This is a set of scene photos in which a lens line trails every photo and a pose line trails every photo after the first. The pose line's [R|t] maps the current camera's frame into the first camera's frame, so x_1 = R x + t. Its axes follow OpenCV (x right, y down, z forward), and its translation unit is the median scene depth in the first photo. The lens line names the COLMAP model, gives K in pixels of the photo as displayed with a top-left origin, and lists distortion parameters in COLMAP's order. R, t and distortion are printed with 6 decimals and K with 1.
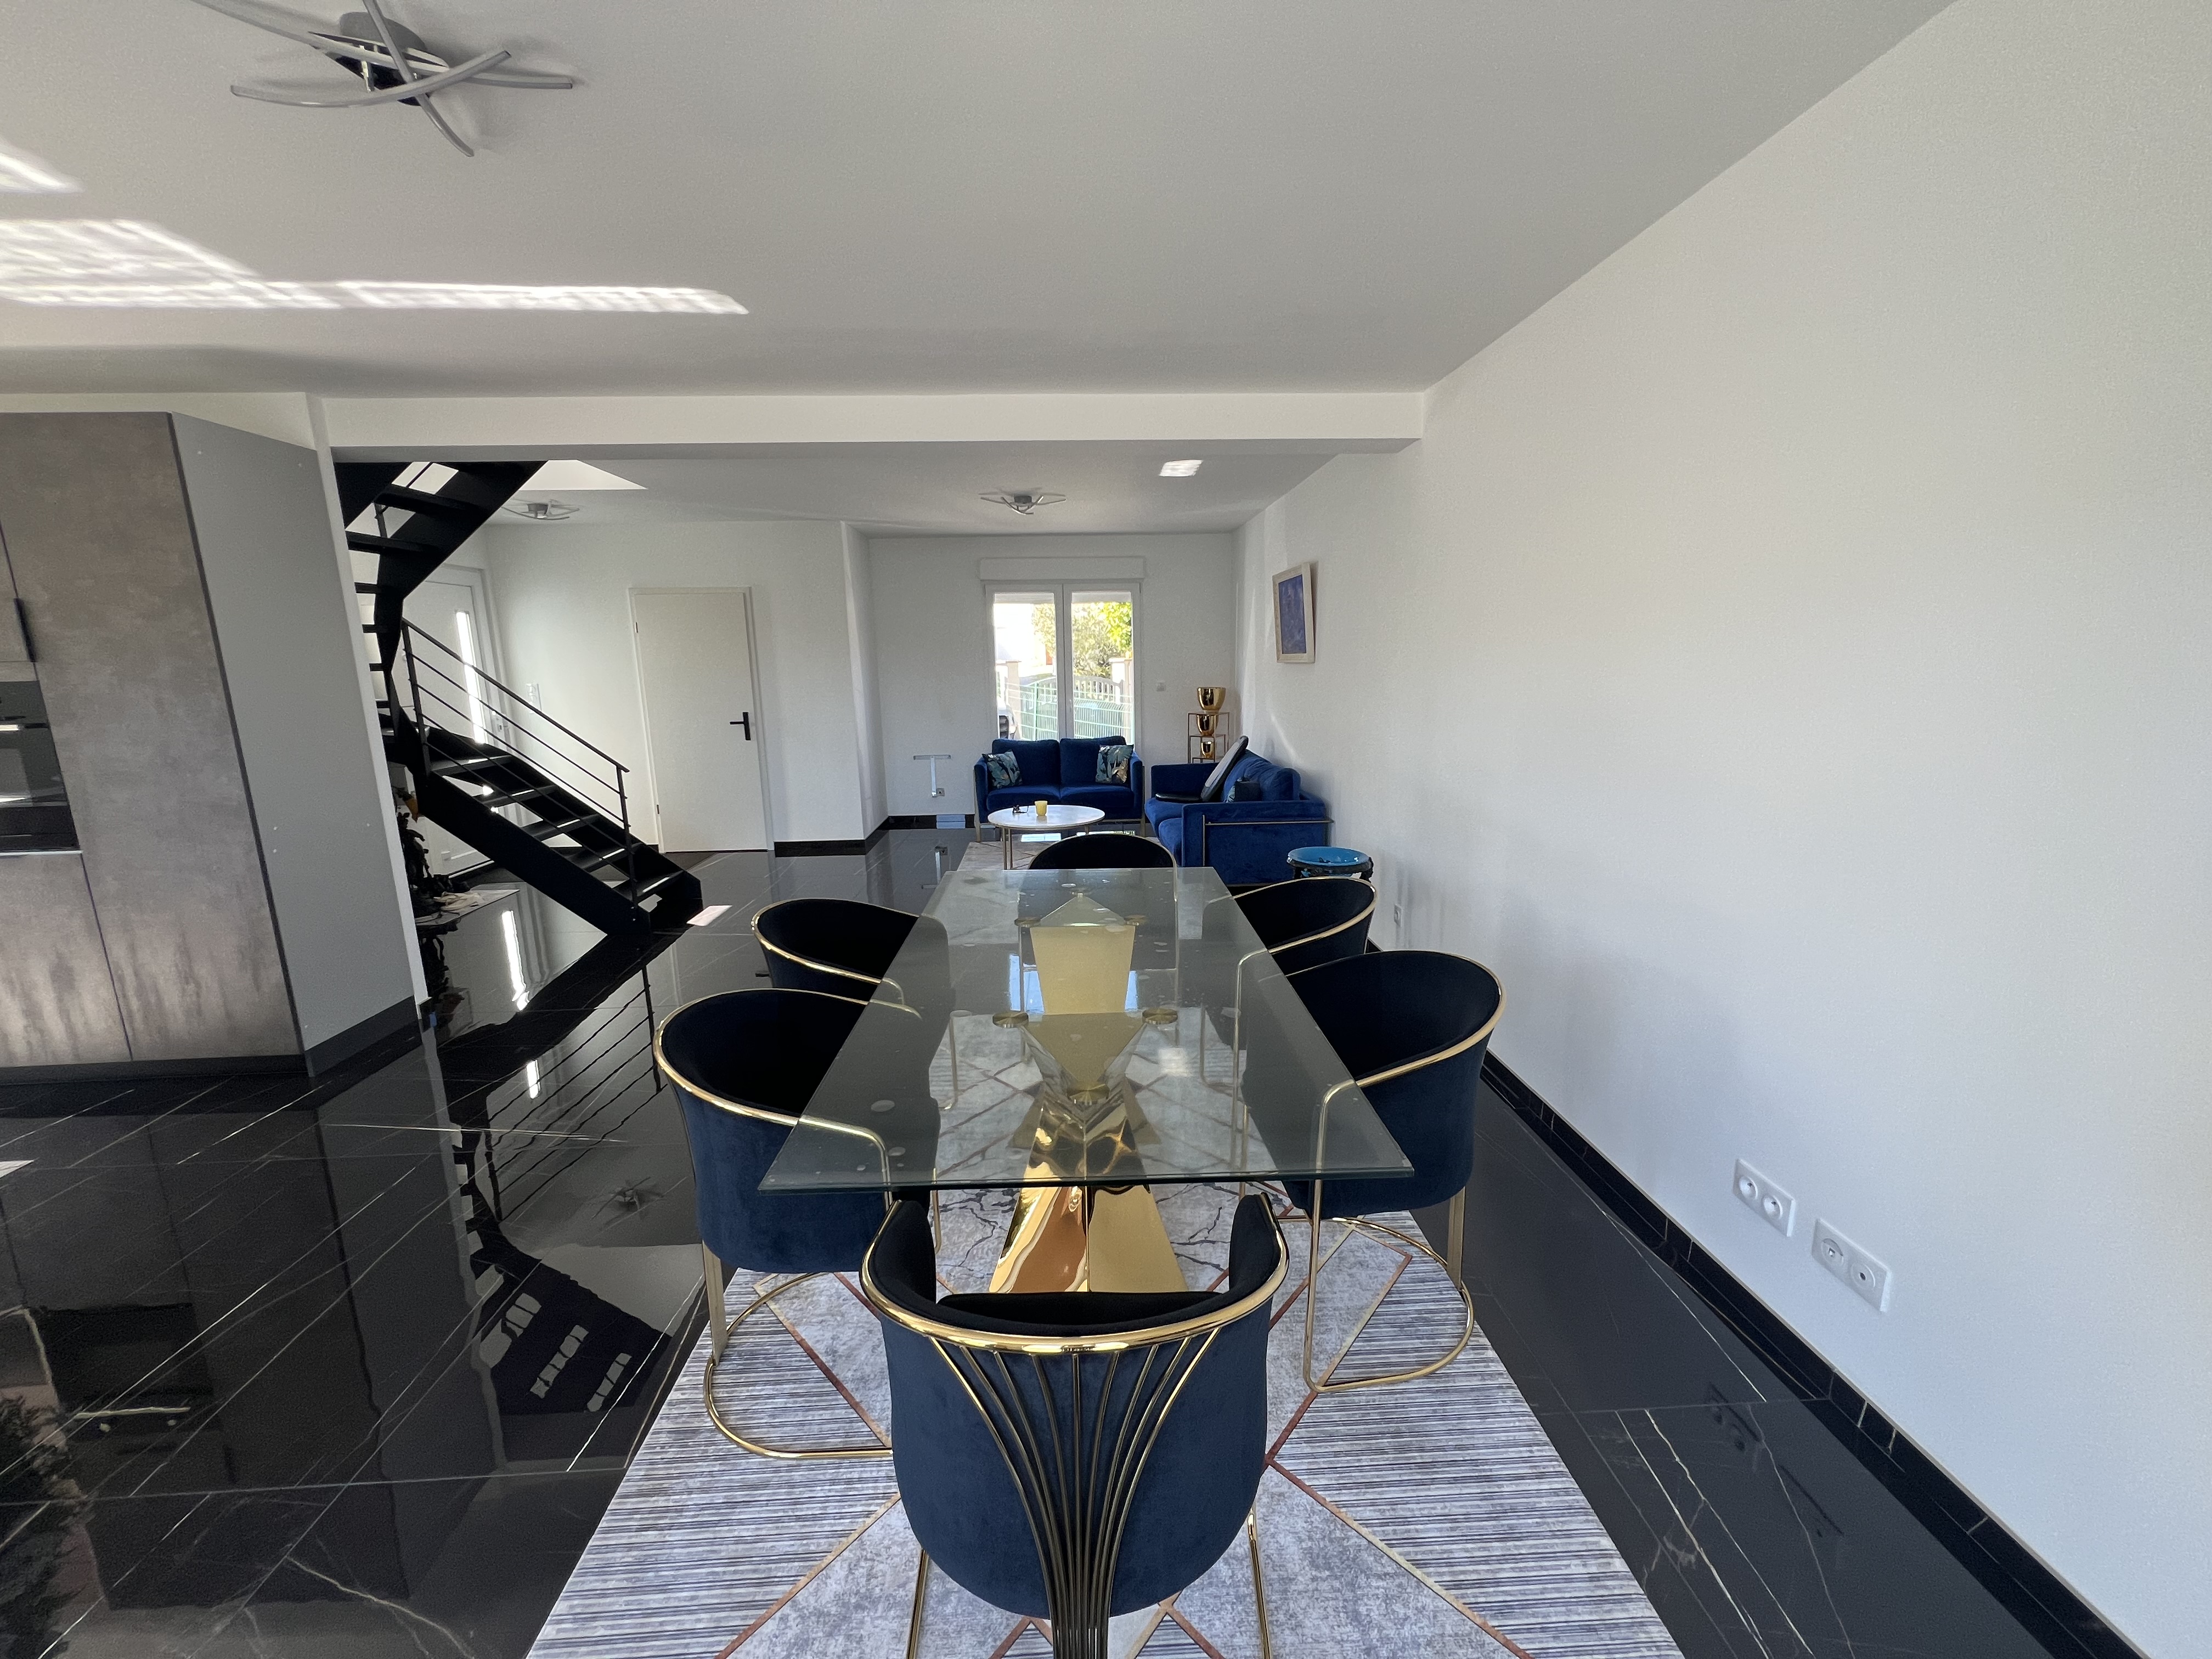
lens RADIAL K [[886.0, 0, 1107.8], [0, 886.0, 831.9], [0, 0, 1]] dist [0.000667, 0.000437]
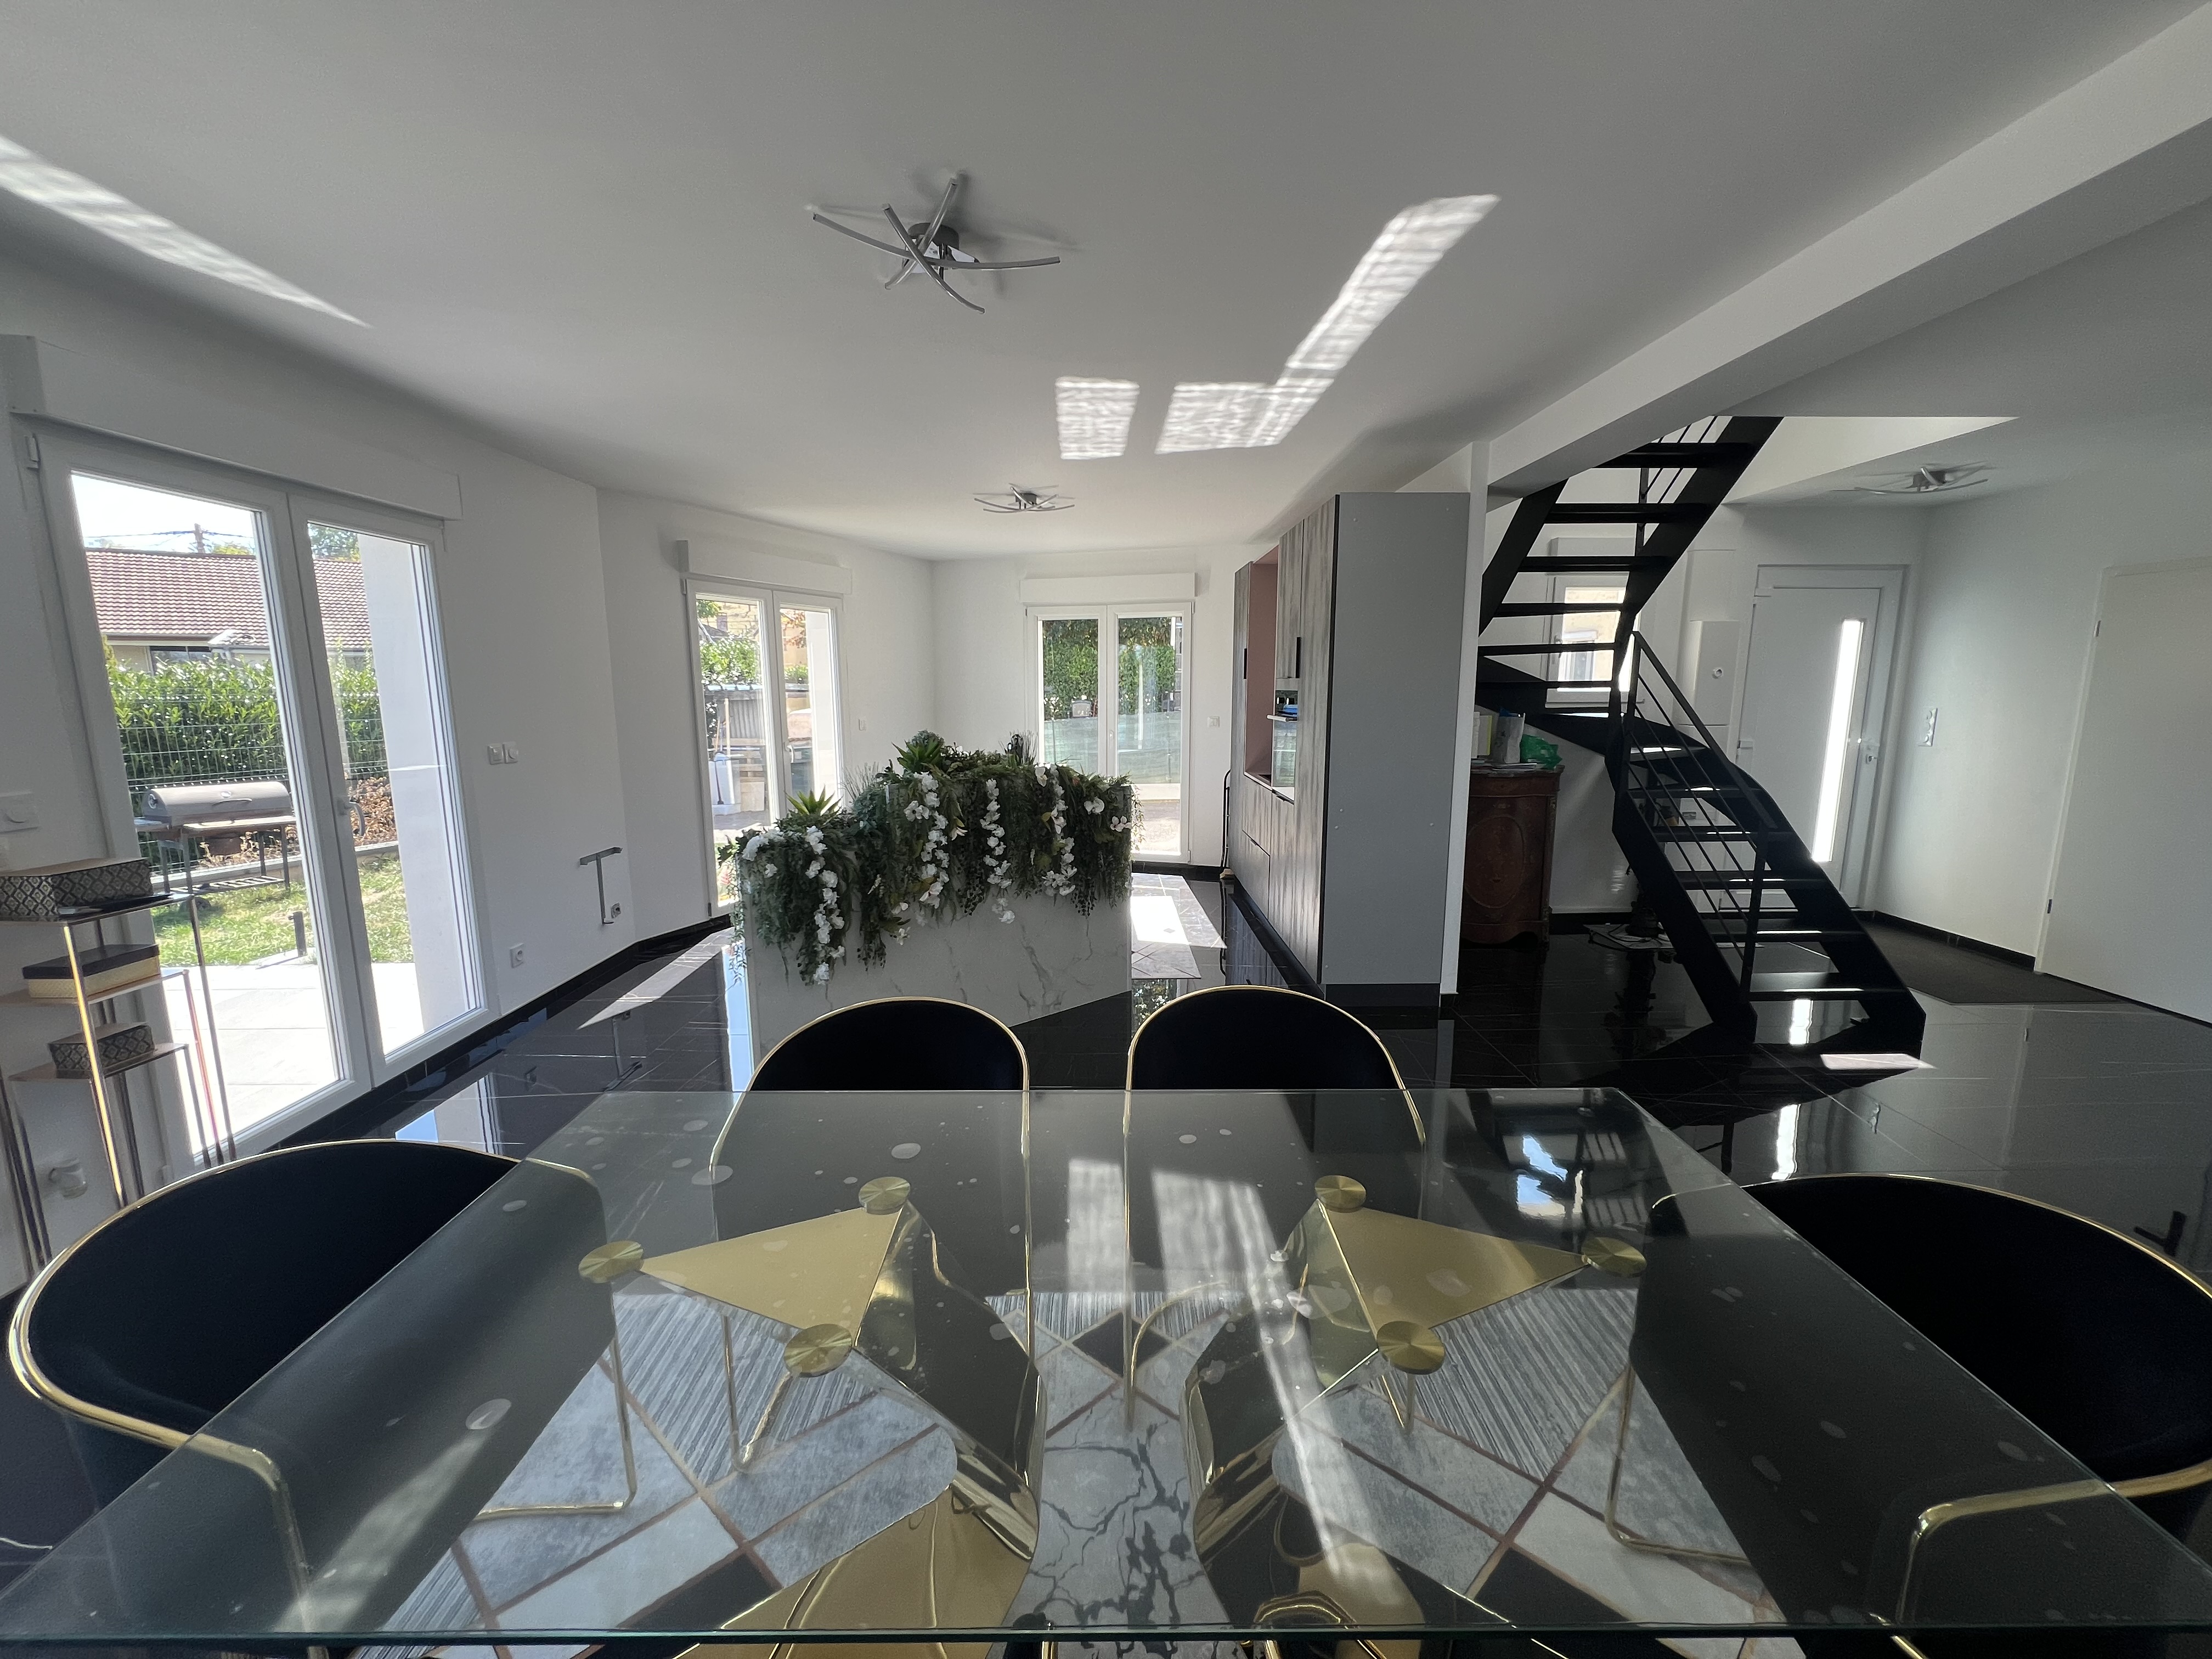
lens RADIAL K [[884.3, 0, 1105.5], [0, 884.3, 832.0], [0, 0, 1]] dist [-0.000963, -0.000487]
pose [[-0.035485, 0.184768, -0.982141, 0.315808], [-0.191839, 0.963224, 0.188141, -0.143464], [0.980785, 0.195089, 0.001265, 0.656408]]
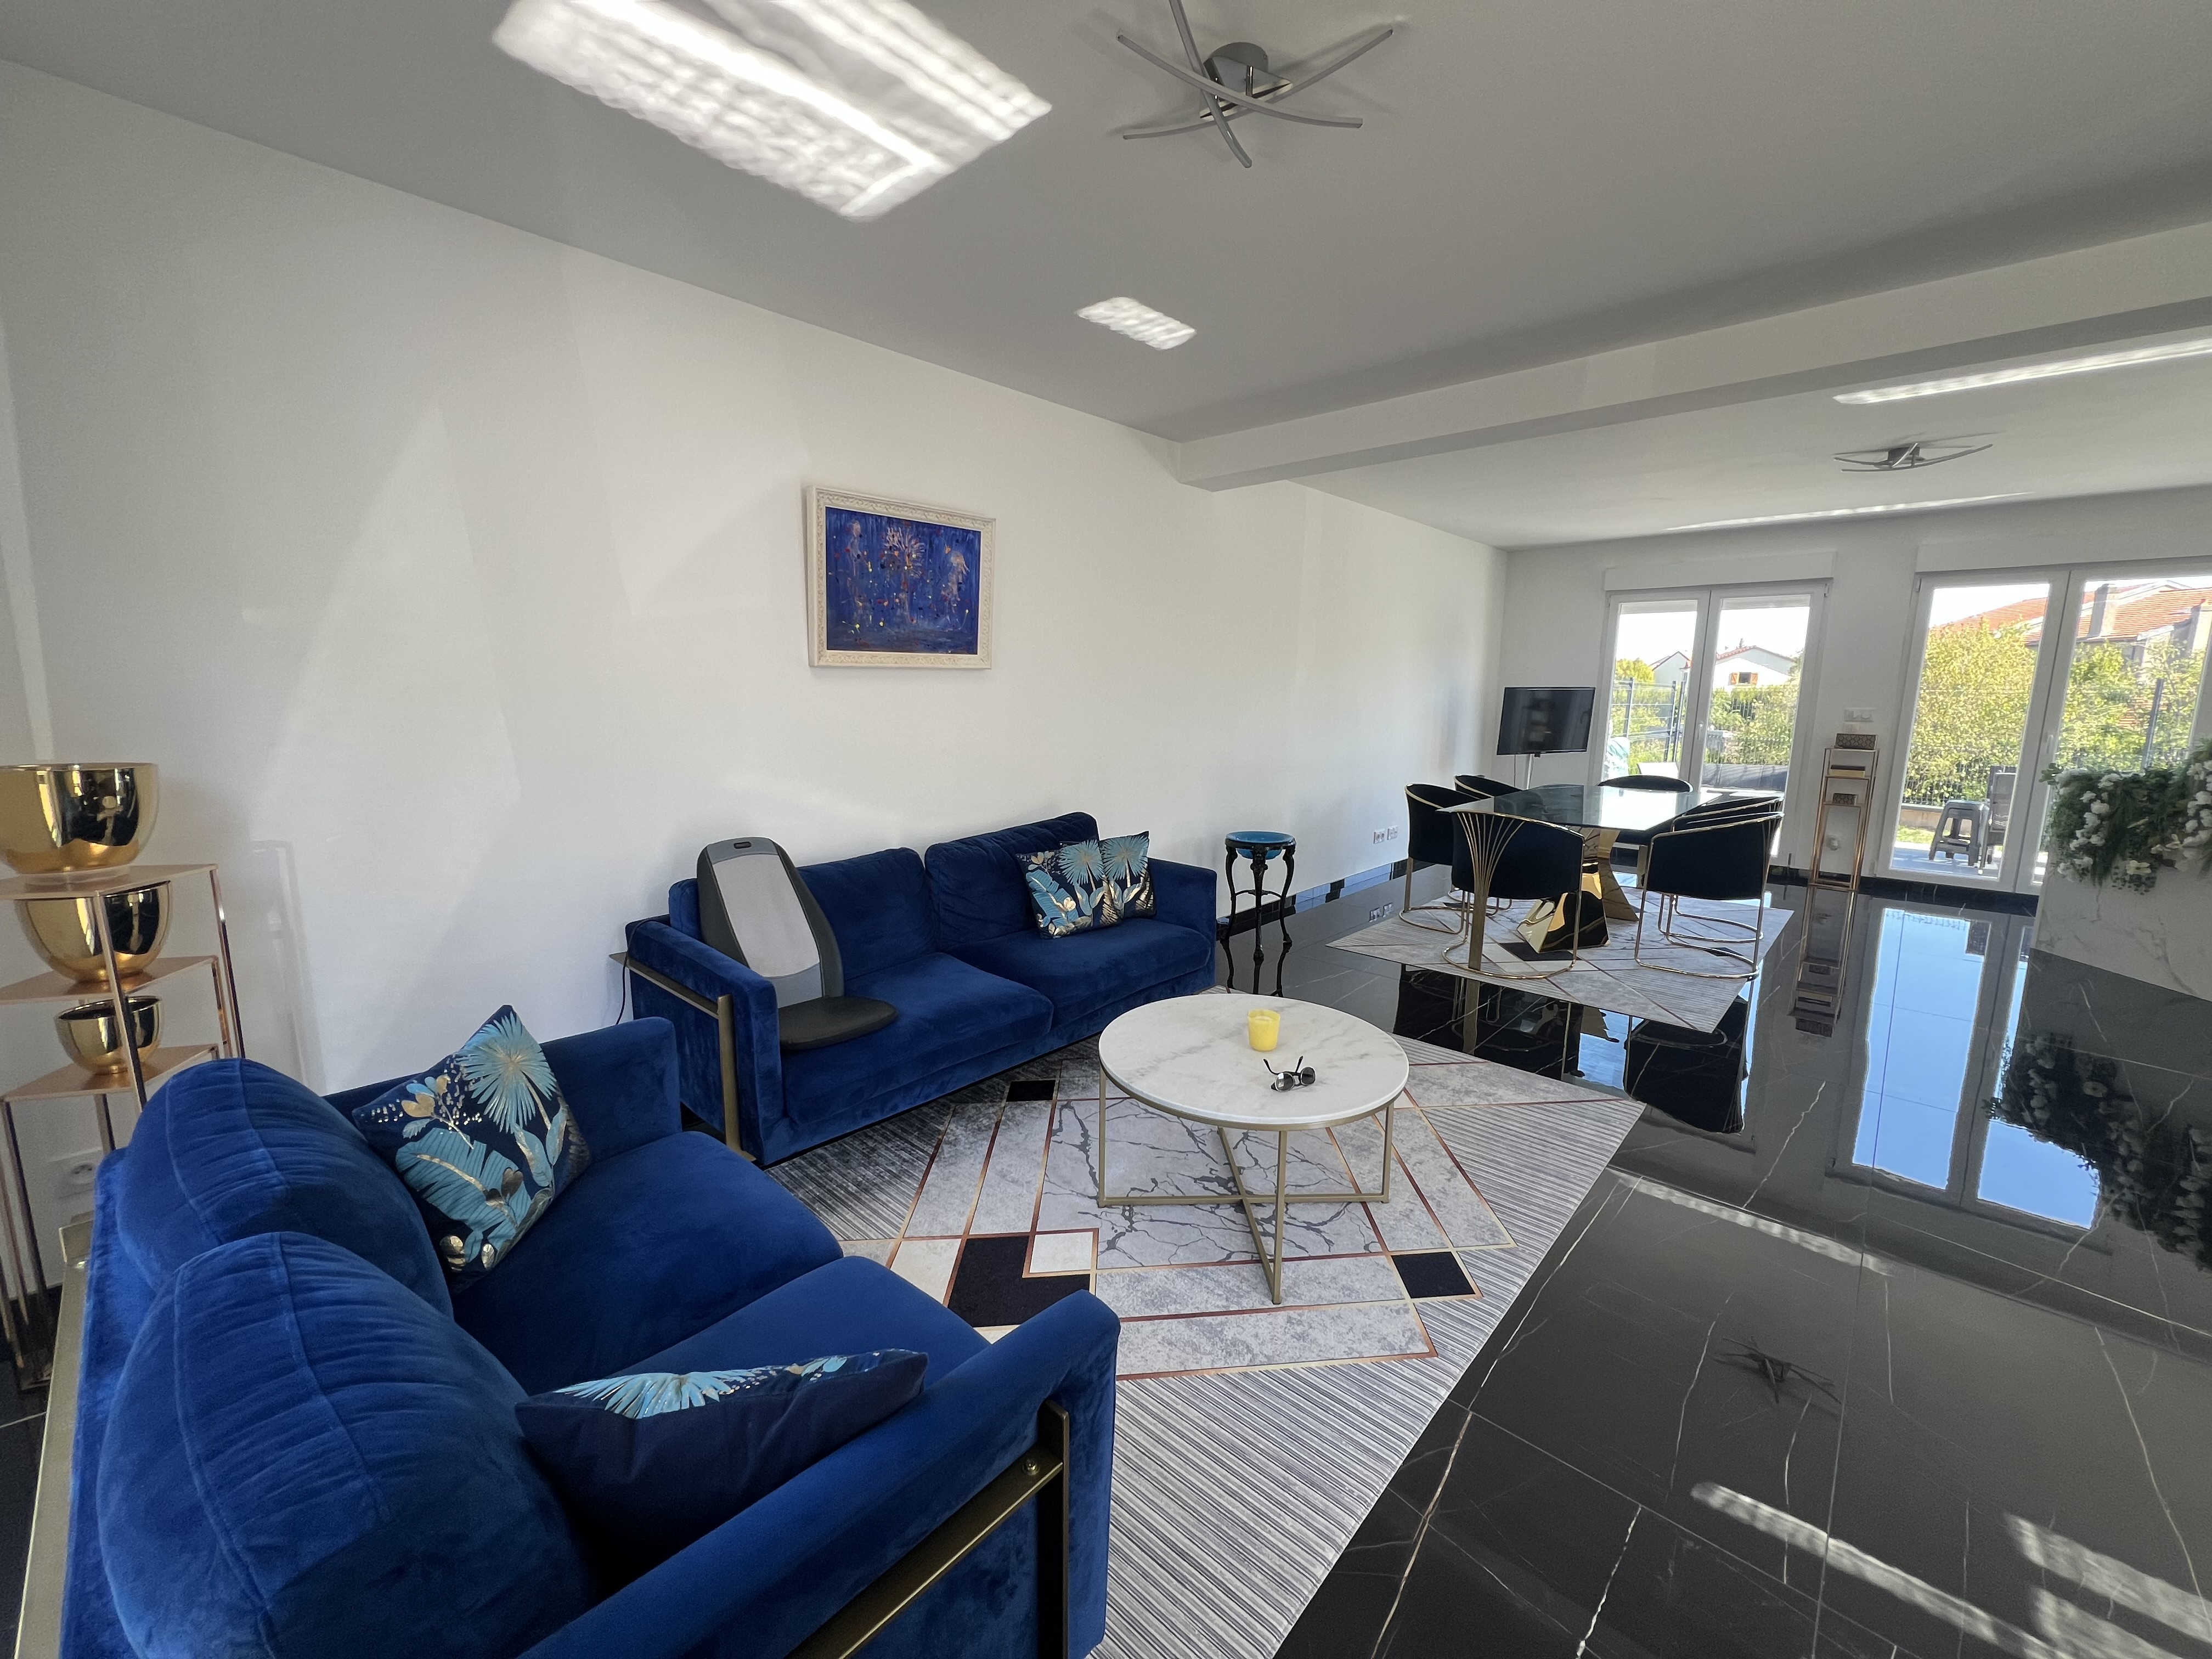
lens RADIAL K [[884.3, 0, 1105.5], [0, 884.3, 832.0], [0, 0, 1]] dist [-0.000963, -0.000487]
pose [[-0.701858, -0.104051, 0.704677, -0.527226], [0.144044, 0.948104, 0.283462, -0.413647], [-0.697601, 0.300454, -0.650446, 2.318511]]
